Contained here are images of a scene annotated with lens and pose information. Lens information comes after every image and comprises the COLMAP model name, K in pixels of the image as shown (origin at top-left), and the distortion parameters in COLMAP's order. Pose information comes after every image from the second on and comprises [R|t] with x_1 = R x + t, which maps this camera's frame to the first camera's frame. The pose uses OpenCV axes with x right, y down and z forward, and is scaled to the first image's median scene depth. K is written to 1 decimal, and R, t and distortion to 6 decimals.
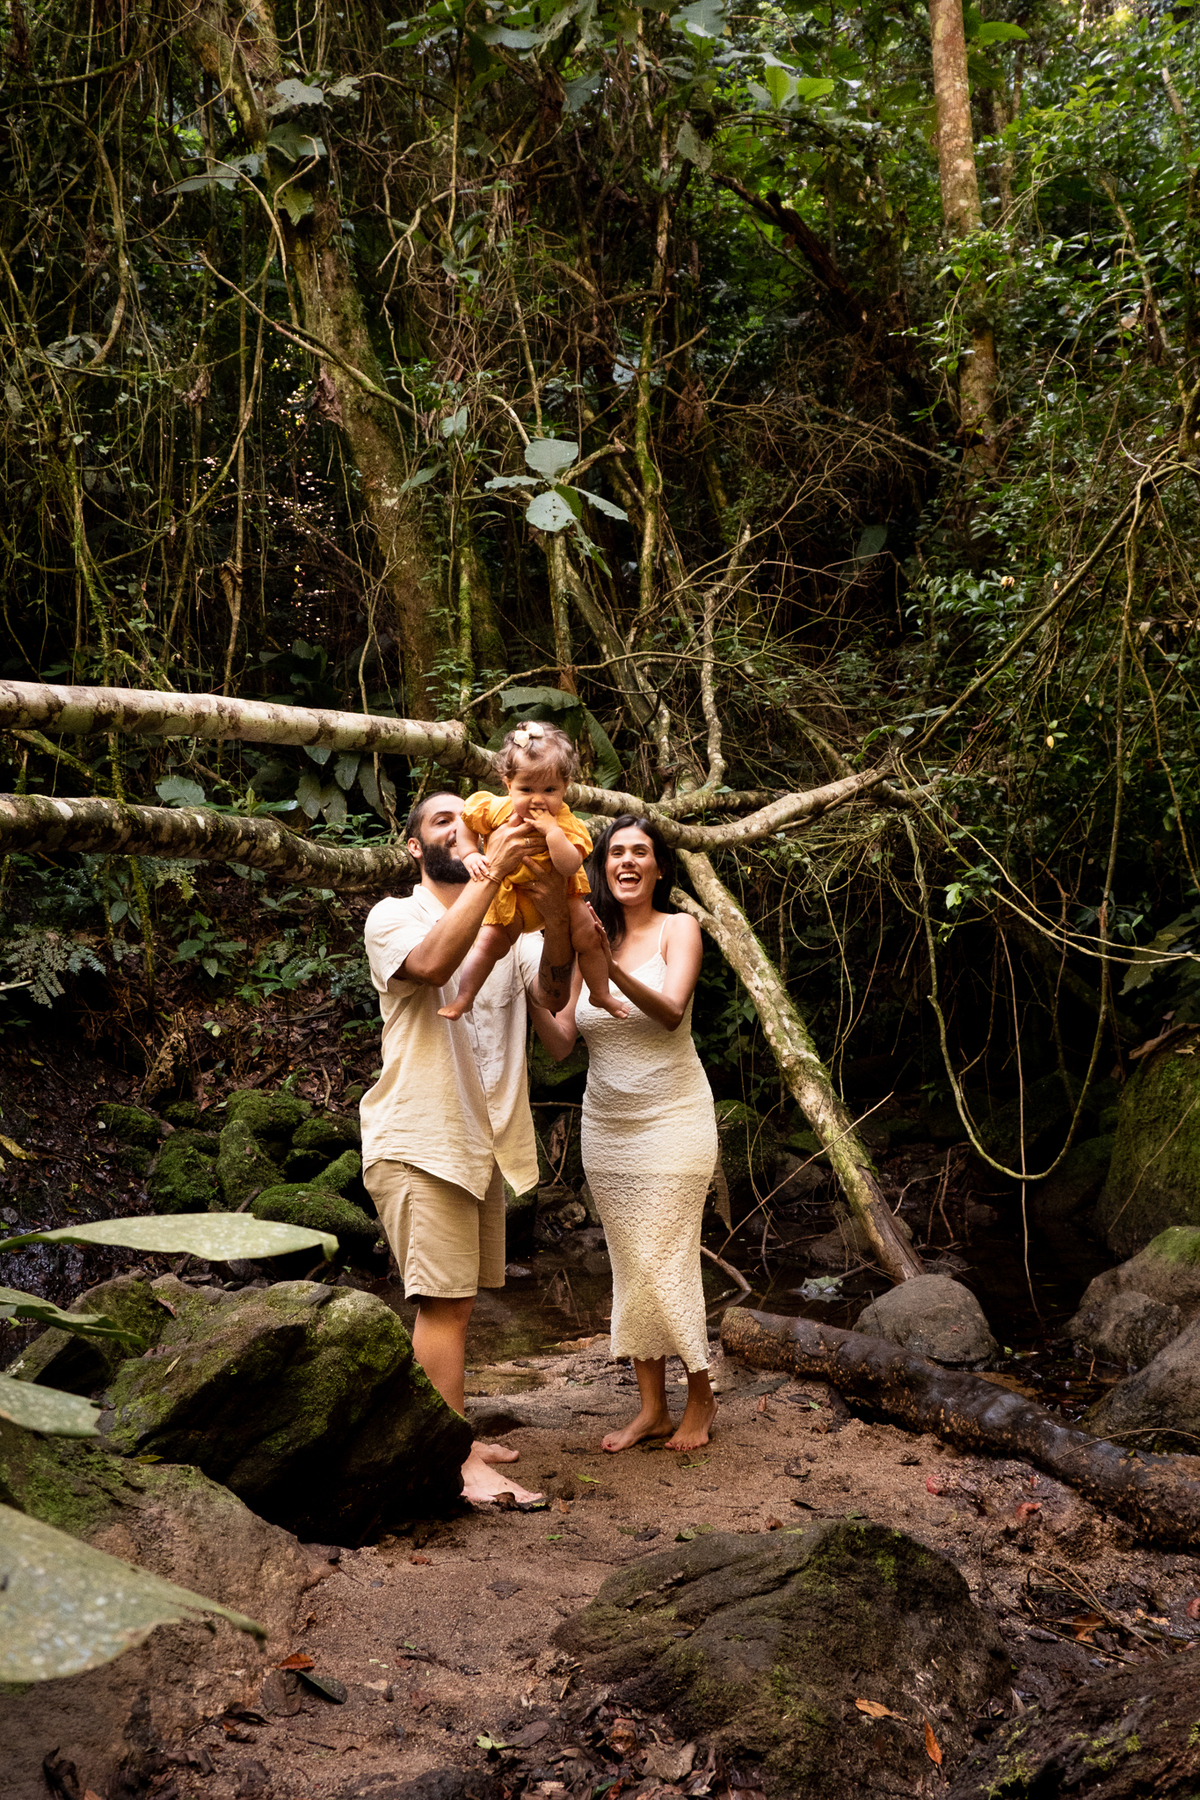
lens RADIAL K [[1586.0, 0, 604.2], [0, 1586.0, 981.3], [0, 0, 1]] dist [-0.021824, 0.002593]
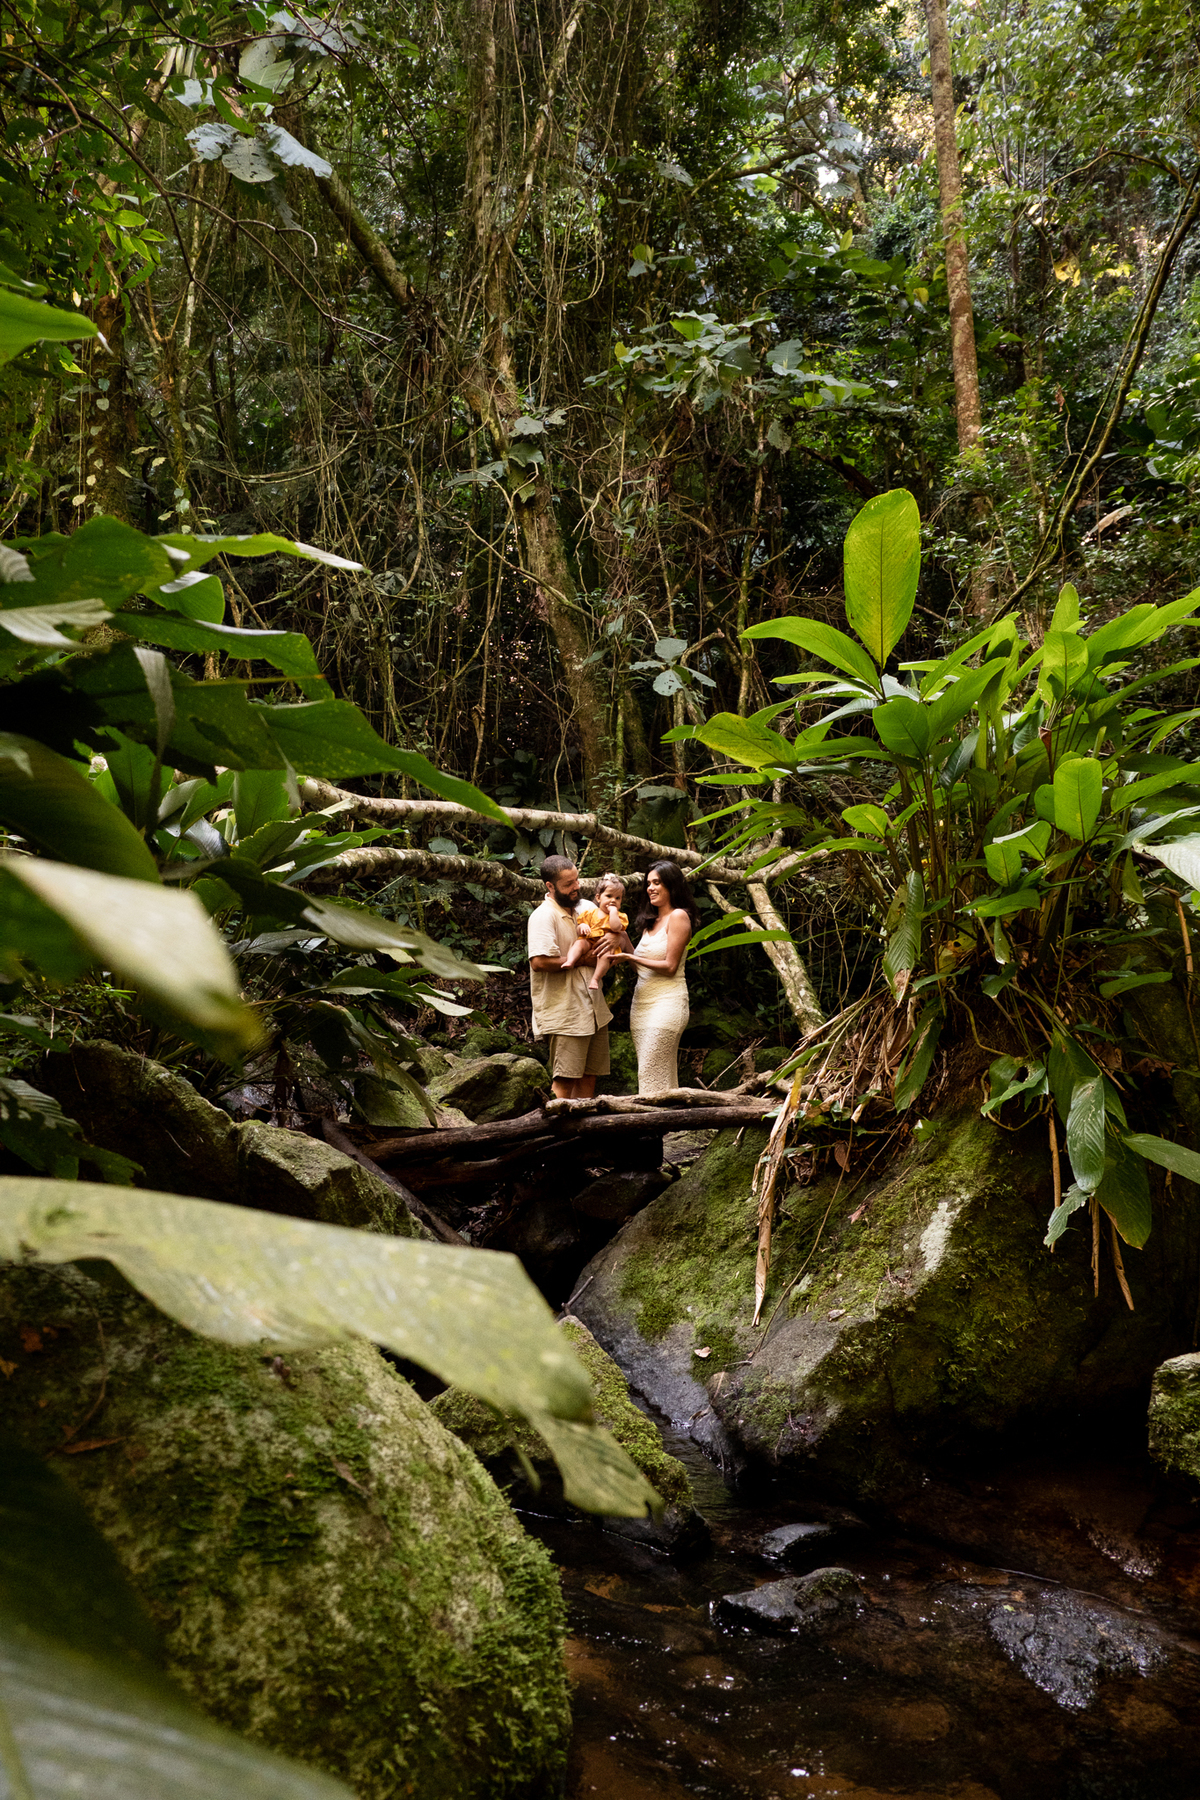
lens RADIAL K [[1394.6, 0, 565.3], [0, 1394.6, 886.2], [0, 0, 1]] dist [-0.020404, 0.004551]
pose [[0.987680, 0.015295, -0.155741, 0.080999], [-0.029652, 0.995475, -0.090282, 0.046888], [0.153655, 0.093788, 0.983663, -0.393677]]
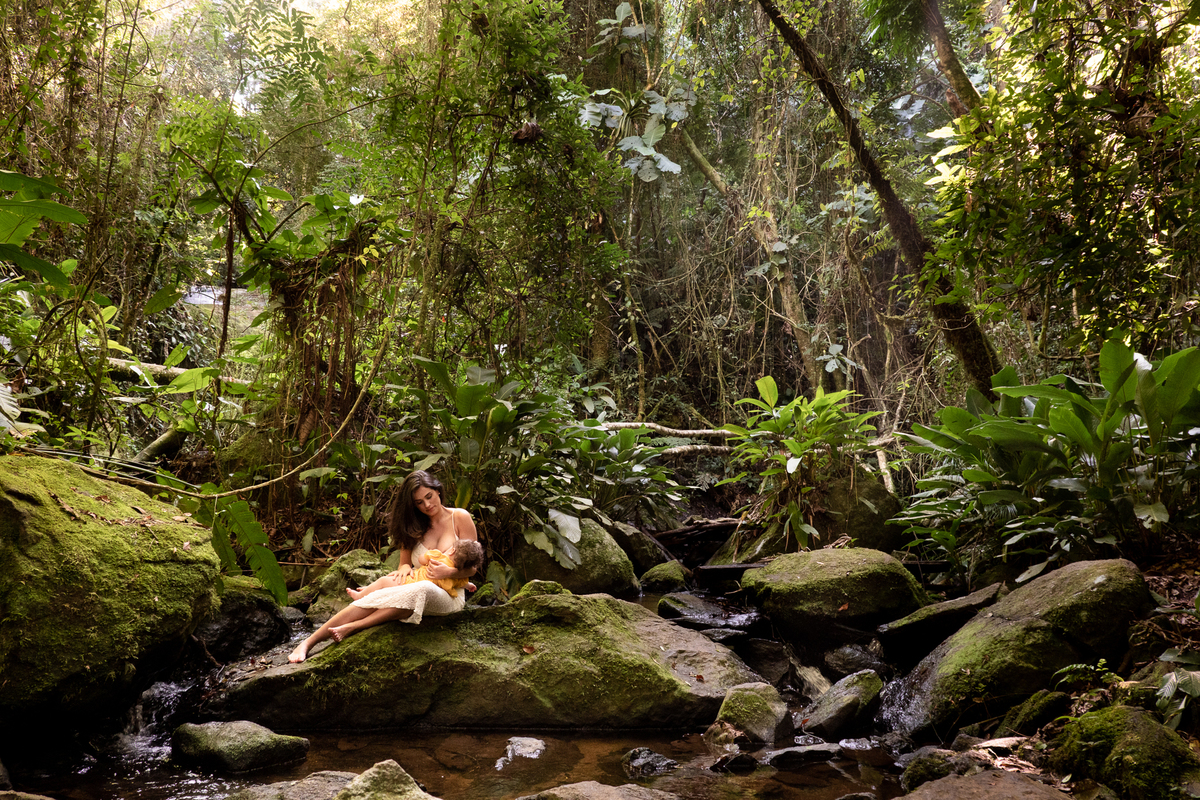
lens RADIAL K [[933.2, 0, 600.0], [0, 933.2, 400.0], [0, 0, 1]] dist [-0.019015, 0.005307]
pose [[0.876845, -0.020449, -0.480339, 0.490937], [-0.043349, 0.991663, -0.121351, 0.073464], [0.478816, 0.127228, 0.868648, -1.075801]]
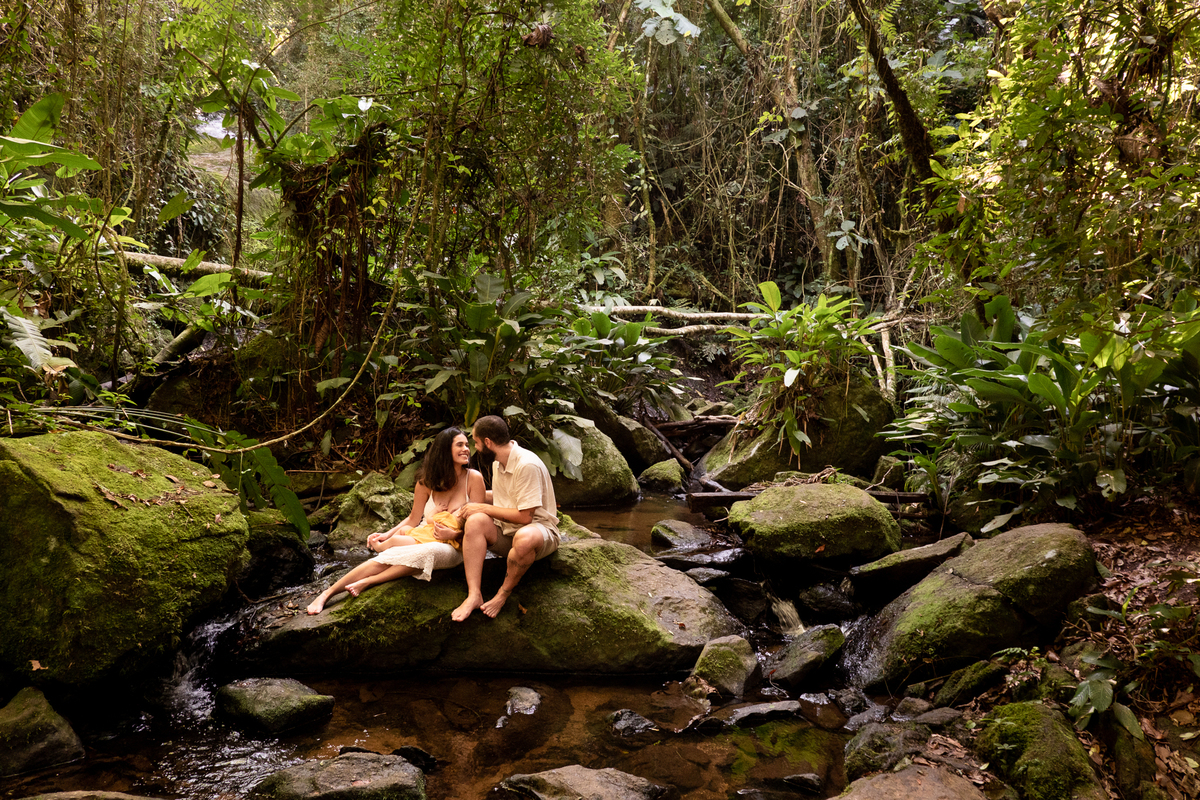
lens RADIAL K [[929.7, 0, 606.8], [0, 929.7, 396.8], [0, 0, 1]] dist [-0.020404, 0.004551]
pose [[0.872703, 0.089261, -0.480023, 0.512056], [-0.069012, 0.995827, 0.059708, -0.018092], [0.483350, -0.018980, 0.875222, -1.105204]]
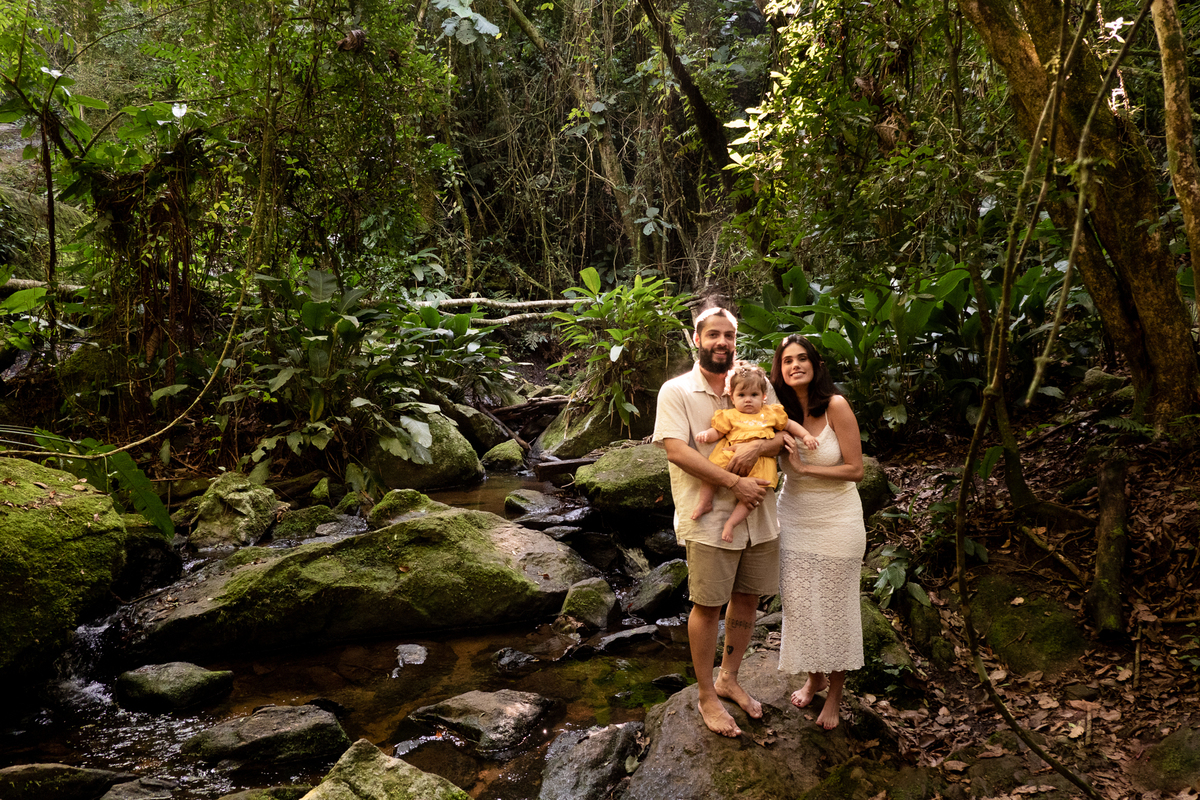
lens RADIAL K [[932.8, 0, 600.9], [0, 932.8, 388.9], [0, 0, 1]] dist [-0.010121, 0.000387]
pose [[0.951660, 0.014670, -0.306802, 0.519854], [0.000593, 0.998769, 0.049596, -0.004454], [0.307152, -0.047381, 0.950480, -1.177078]]
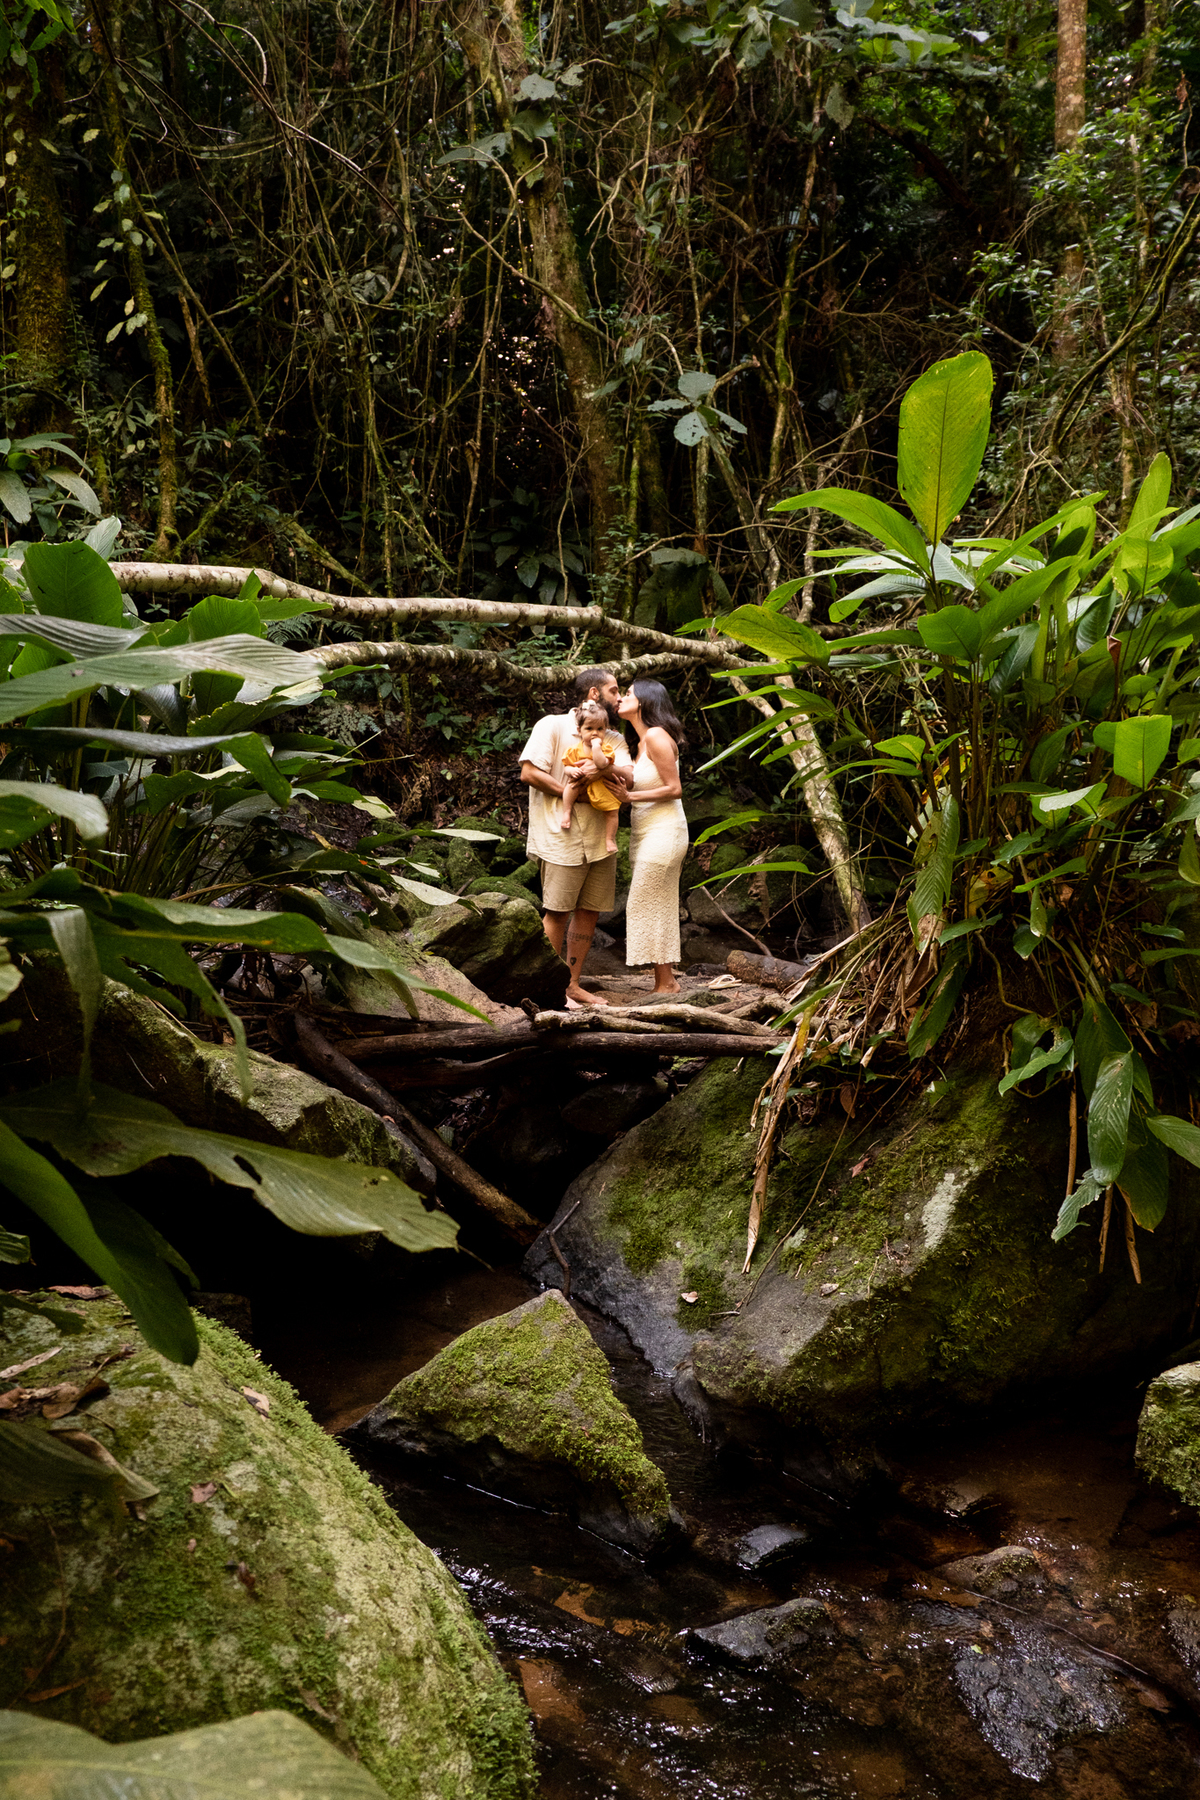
lens RADIAL K [[1511.5, 0, 565.3], [0, 1511.5, 968.0], [0, 0, 1]] dist [-0.016424, -0.005002]
pose [[0.986527, 0.077960, -0.143828, 0.078857], [-0.056068, 0.987030, 0.150429, -0.009985], [0.153690, -0.140338, 0.978103, -0.385934]]
